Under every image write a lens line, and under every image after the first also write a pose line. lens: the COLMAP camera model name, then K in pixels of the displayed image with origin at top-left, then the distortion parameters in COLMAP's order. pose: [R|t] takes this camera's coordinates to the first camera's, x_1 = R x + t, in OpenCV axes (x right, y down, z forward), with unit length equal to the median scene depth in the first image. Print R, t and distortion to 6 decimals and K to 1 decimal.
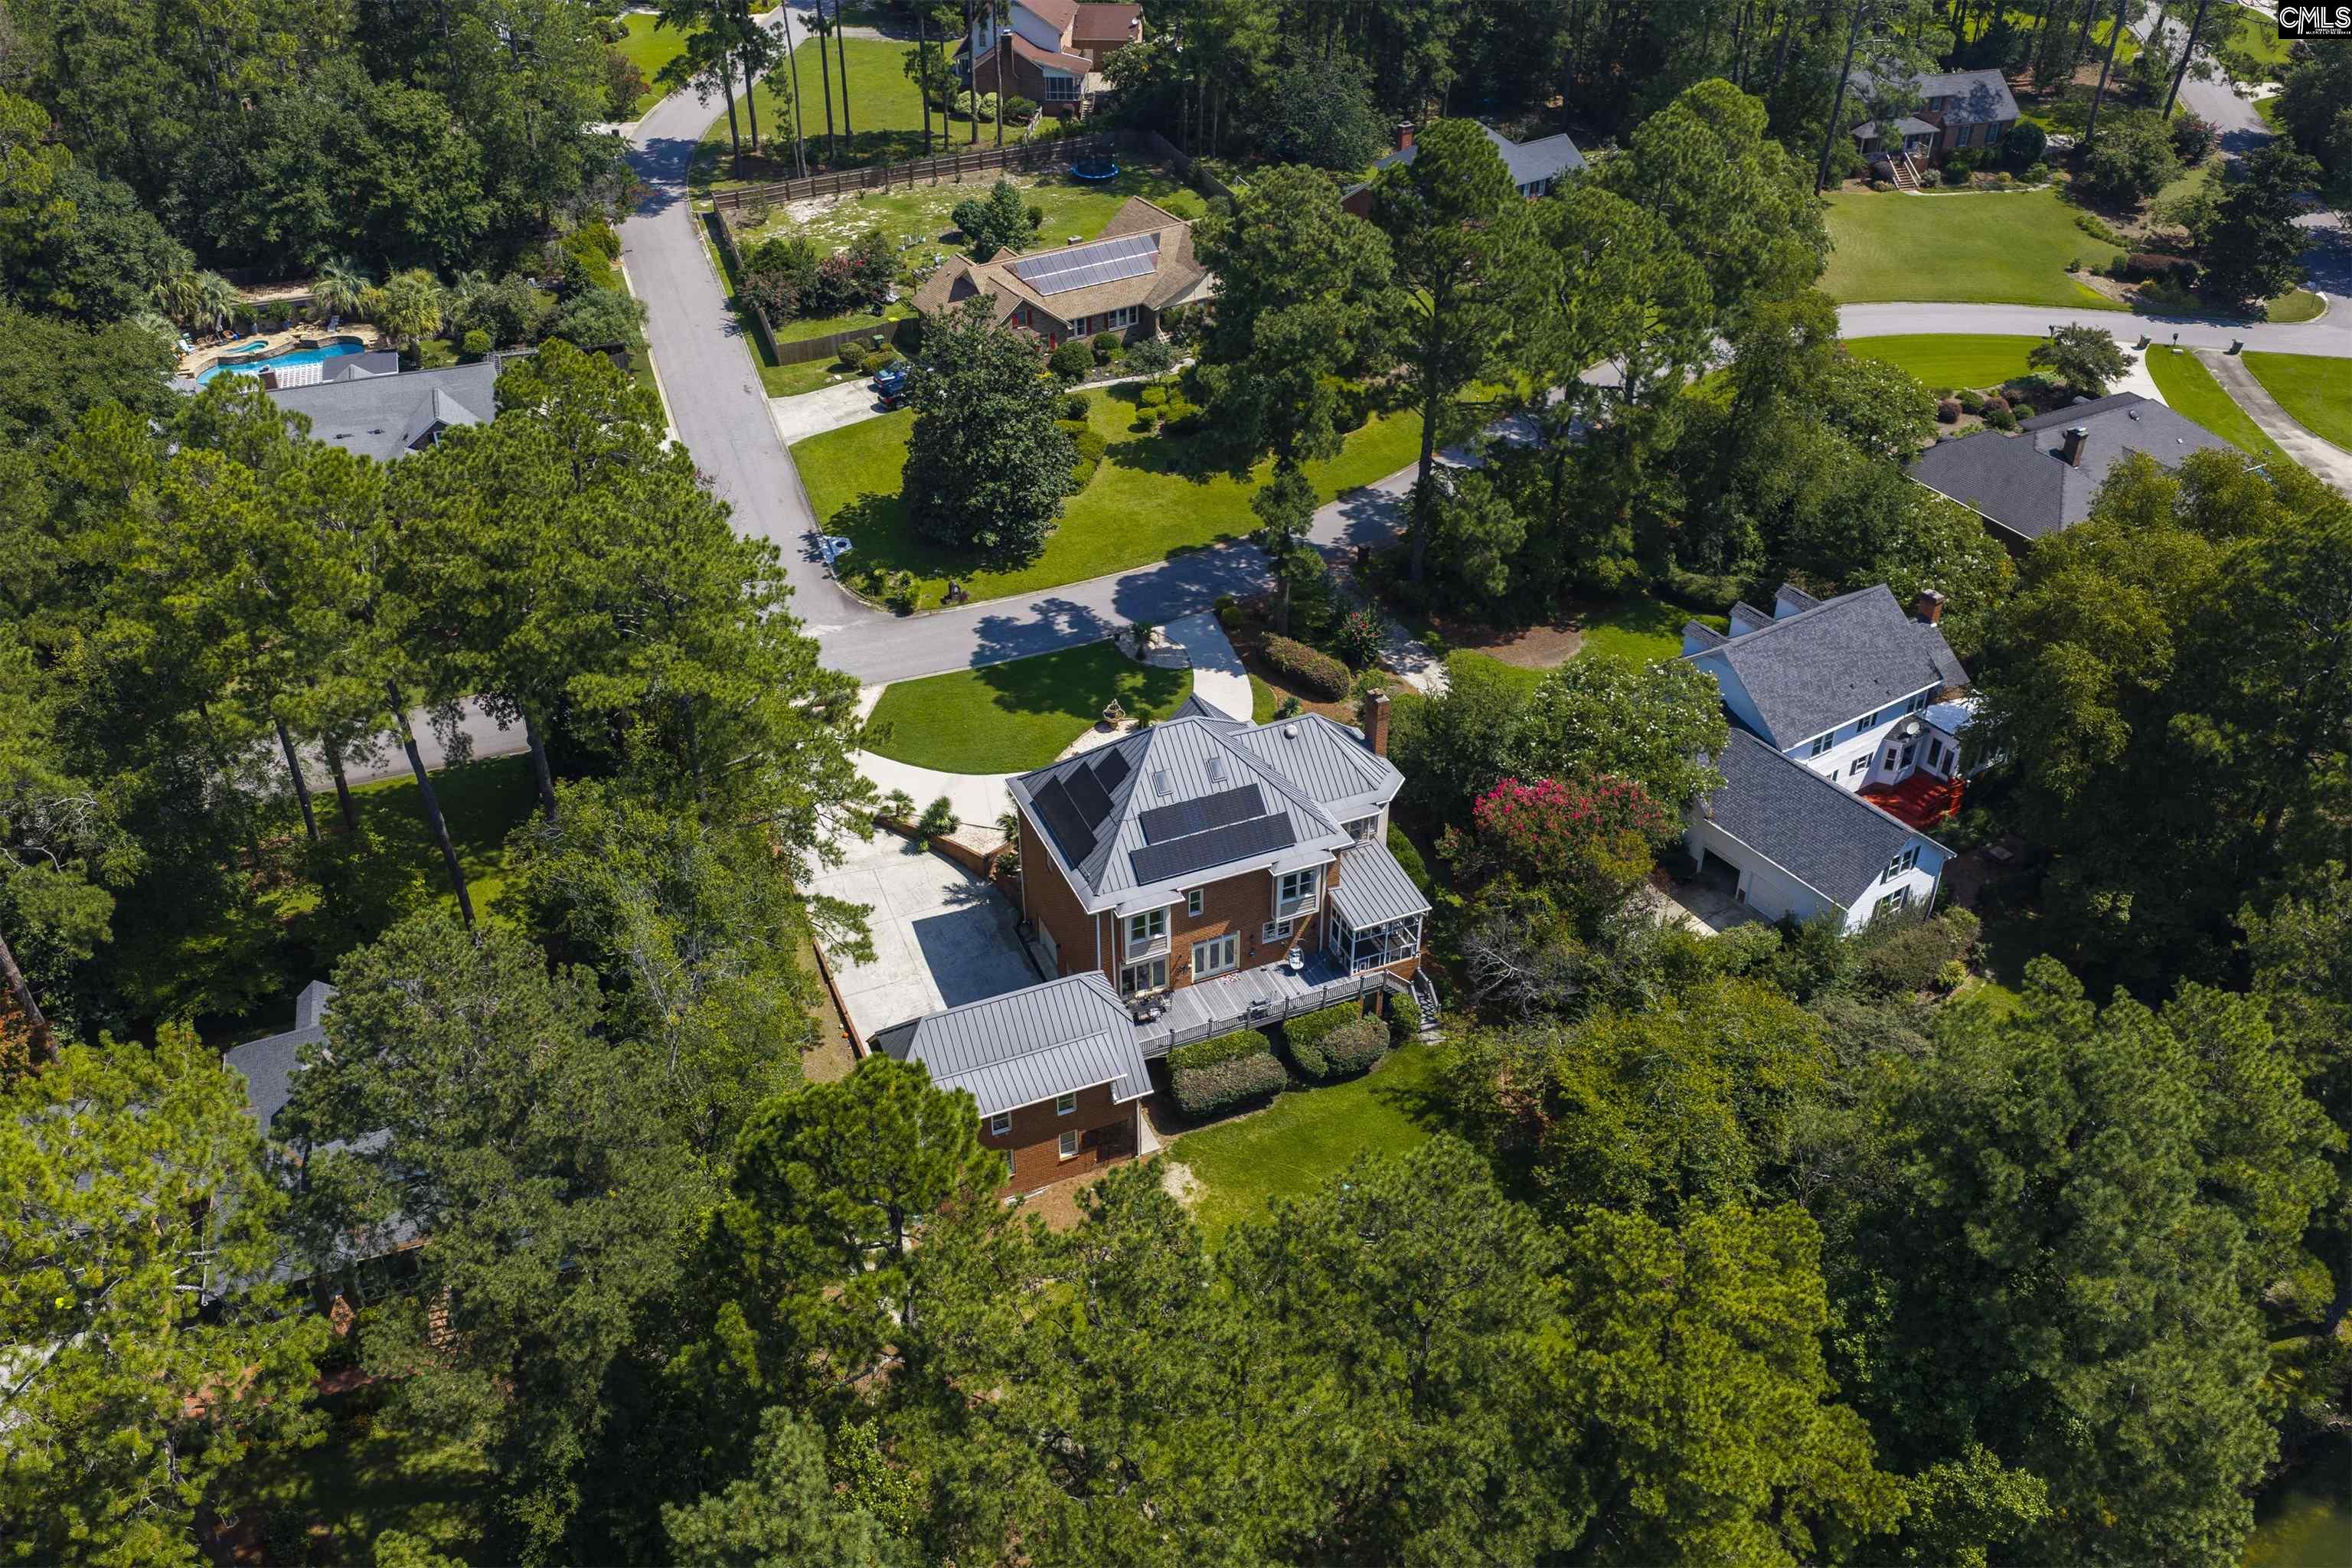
lens RADIAL K [[1946.2, 0, 1176.0], [0, 1946.2, 784.0], [0, 0, 1]] dist [0.007819, -0.006600]
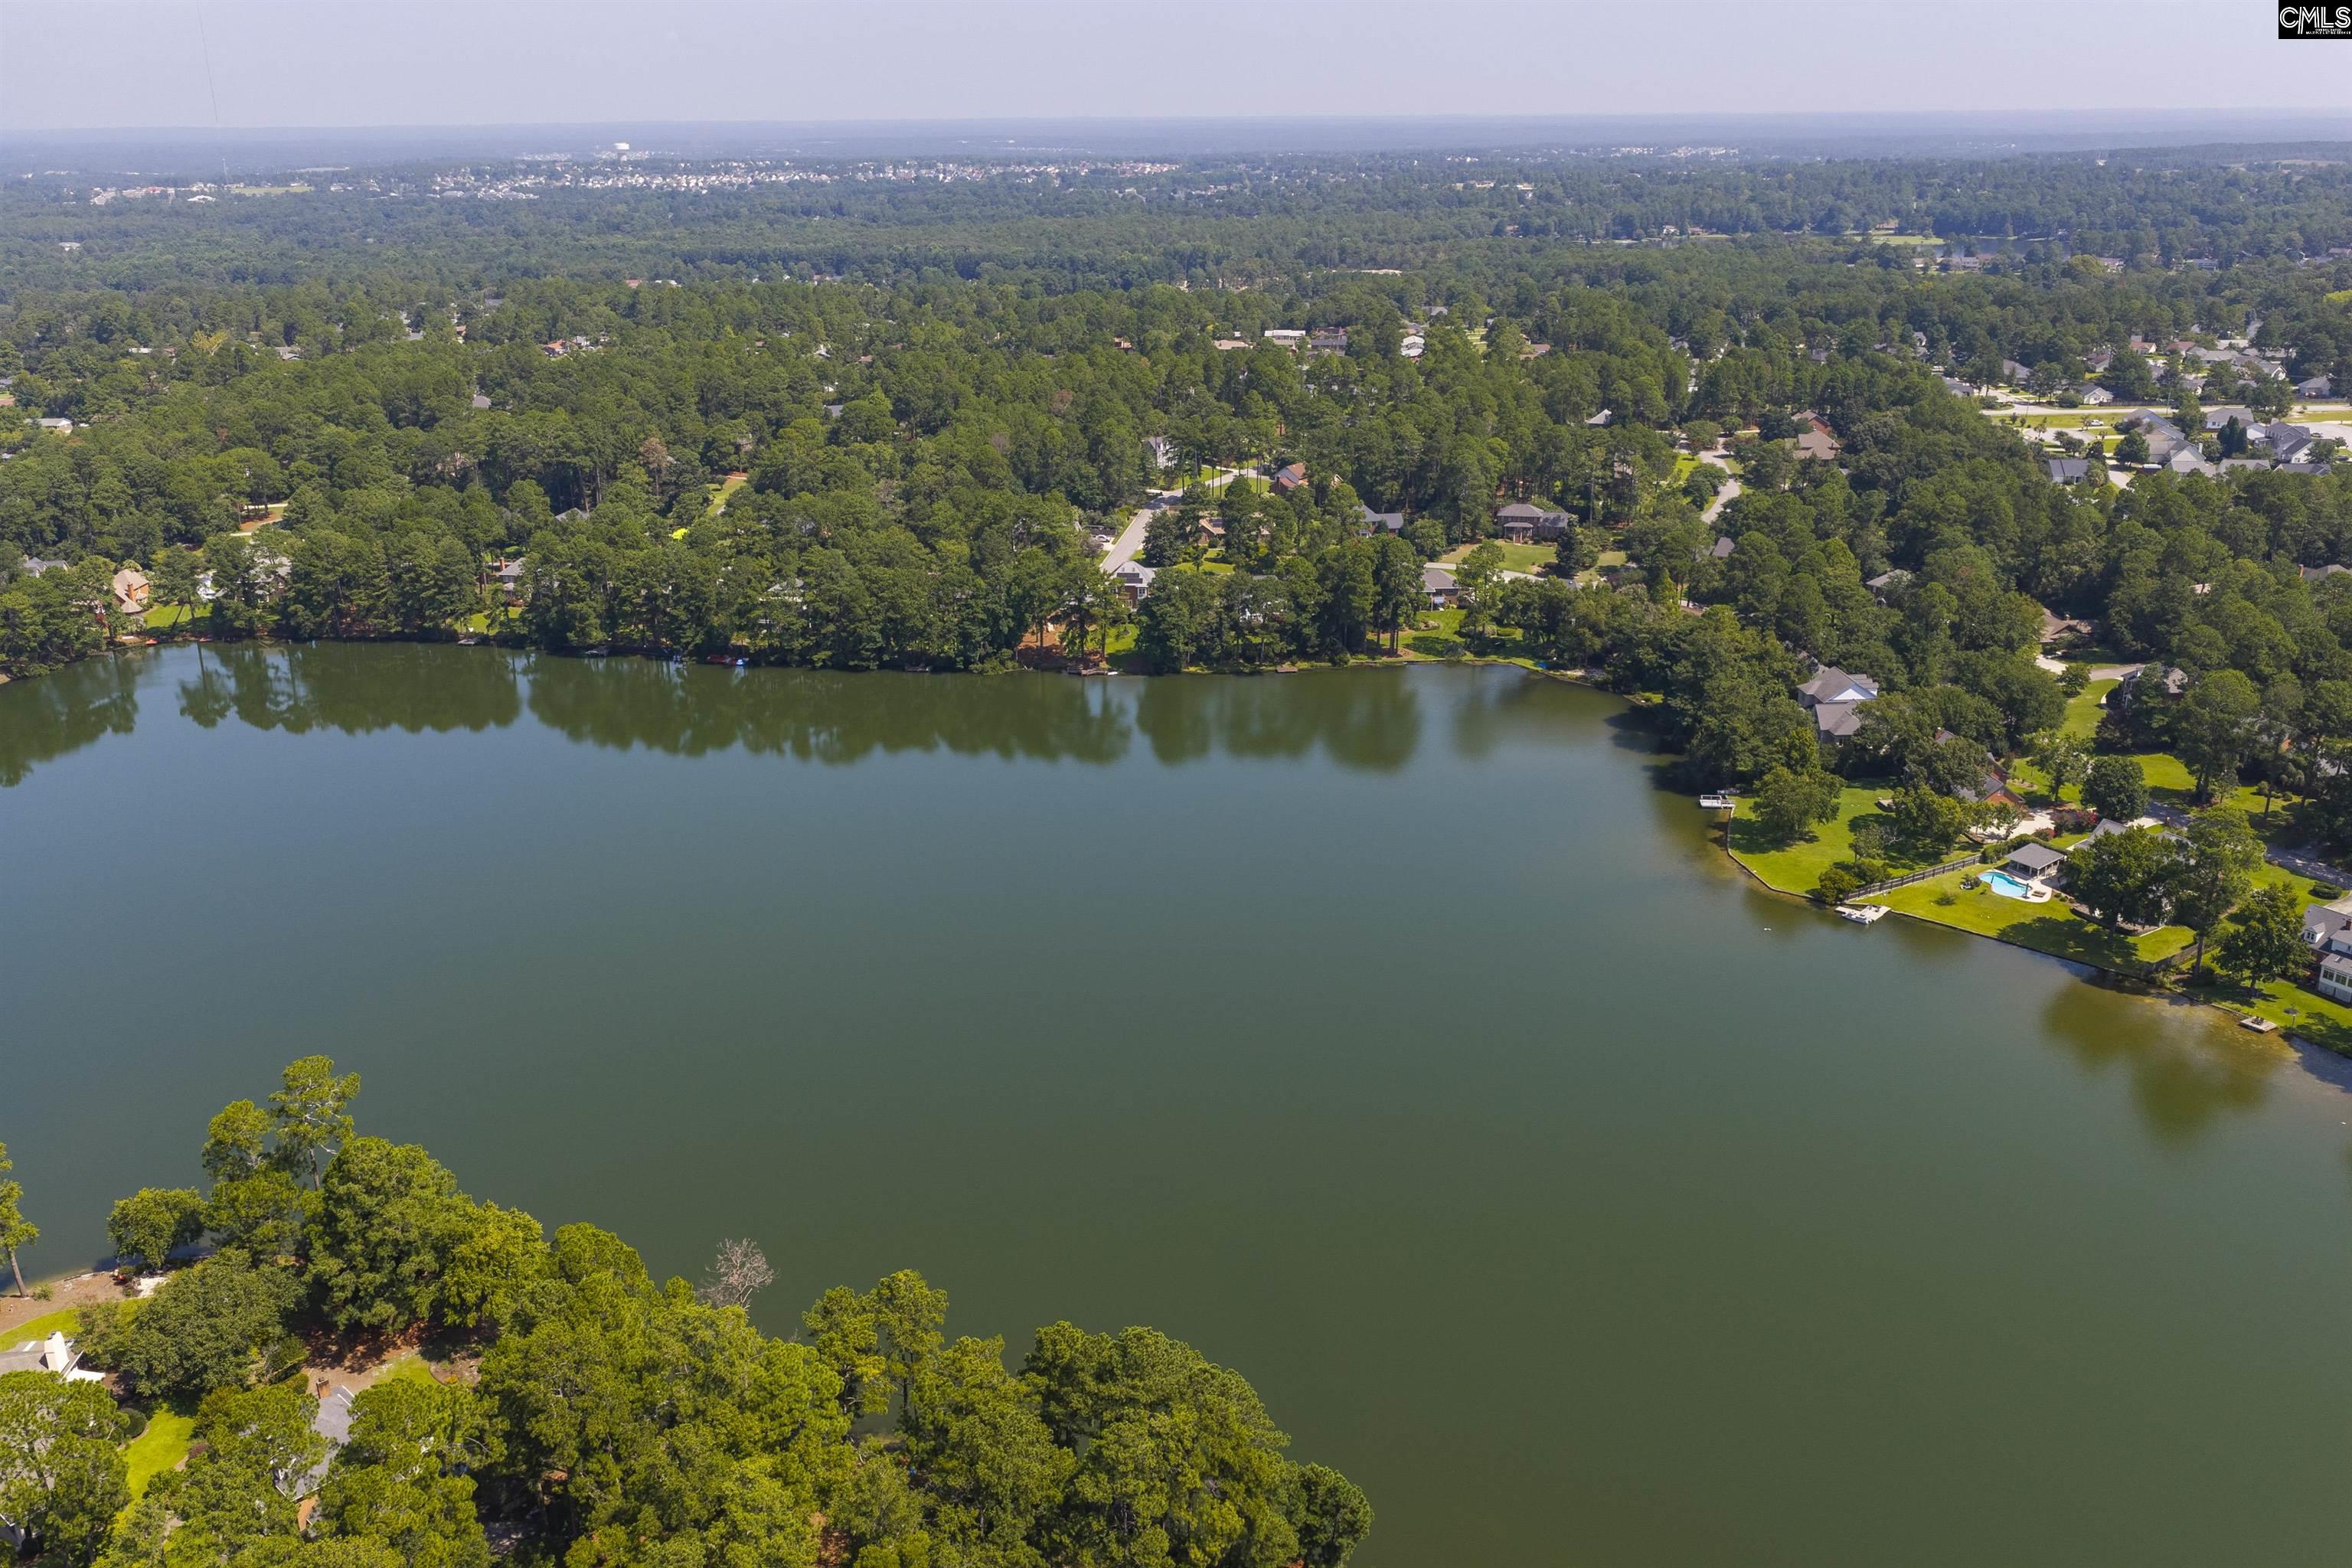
lens RADIAL K [[2016.7, 0, 1183.5], [0, 2016.7, 761.9], [0, 0, 1]] dist [0.009703, -0.007126]
pose [[0.876967, 0.146467, -0.457686, 2.198022], [-0.266311, 0.940919, -0.209165, 1.284776], [0.400010, 0.305317, 0.864160, -2.889421]]
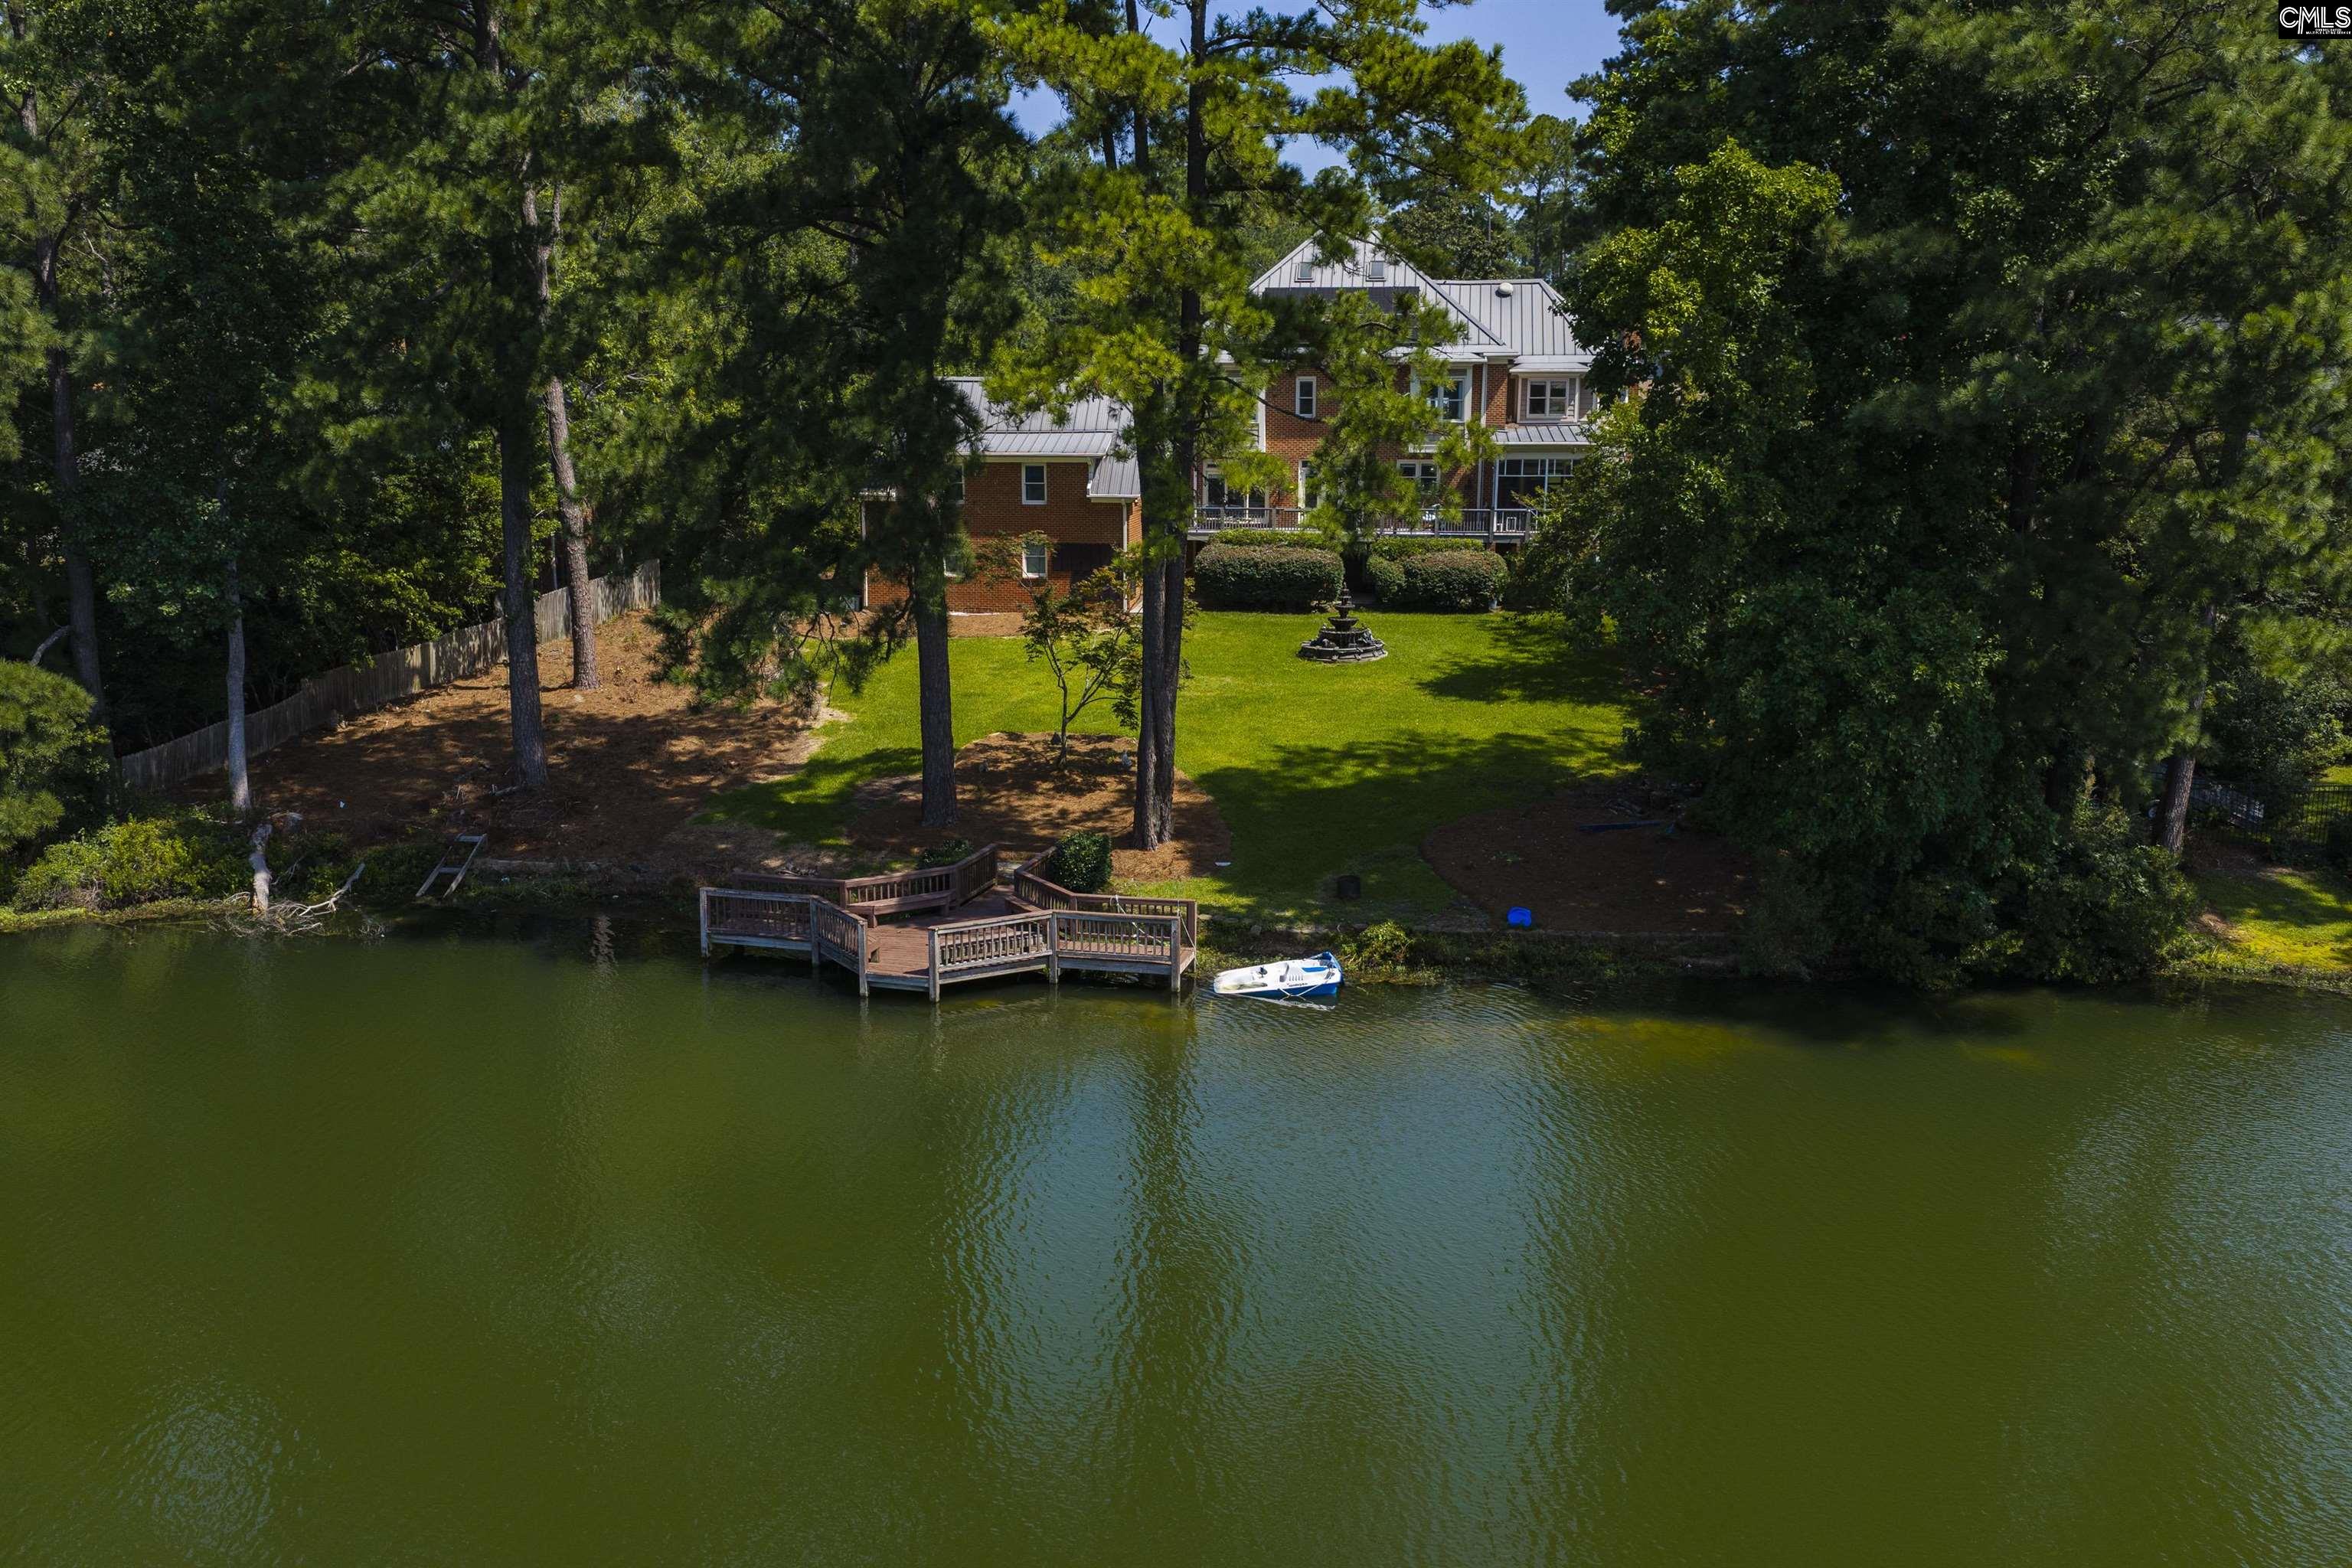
lens RADIAL K [[2016.7, 0, 1183.5], [0, 2016.7, 761.9], [0, 0, 1]] dist [0.009703, -0.007126]
pose [[0.862107, 0.096513, -0.497450, 0.301762], [-0.292352, 0.896566, -0.332715, 0.370455], [0.413886, 0.432266, 0.801152, 0.281809]]
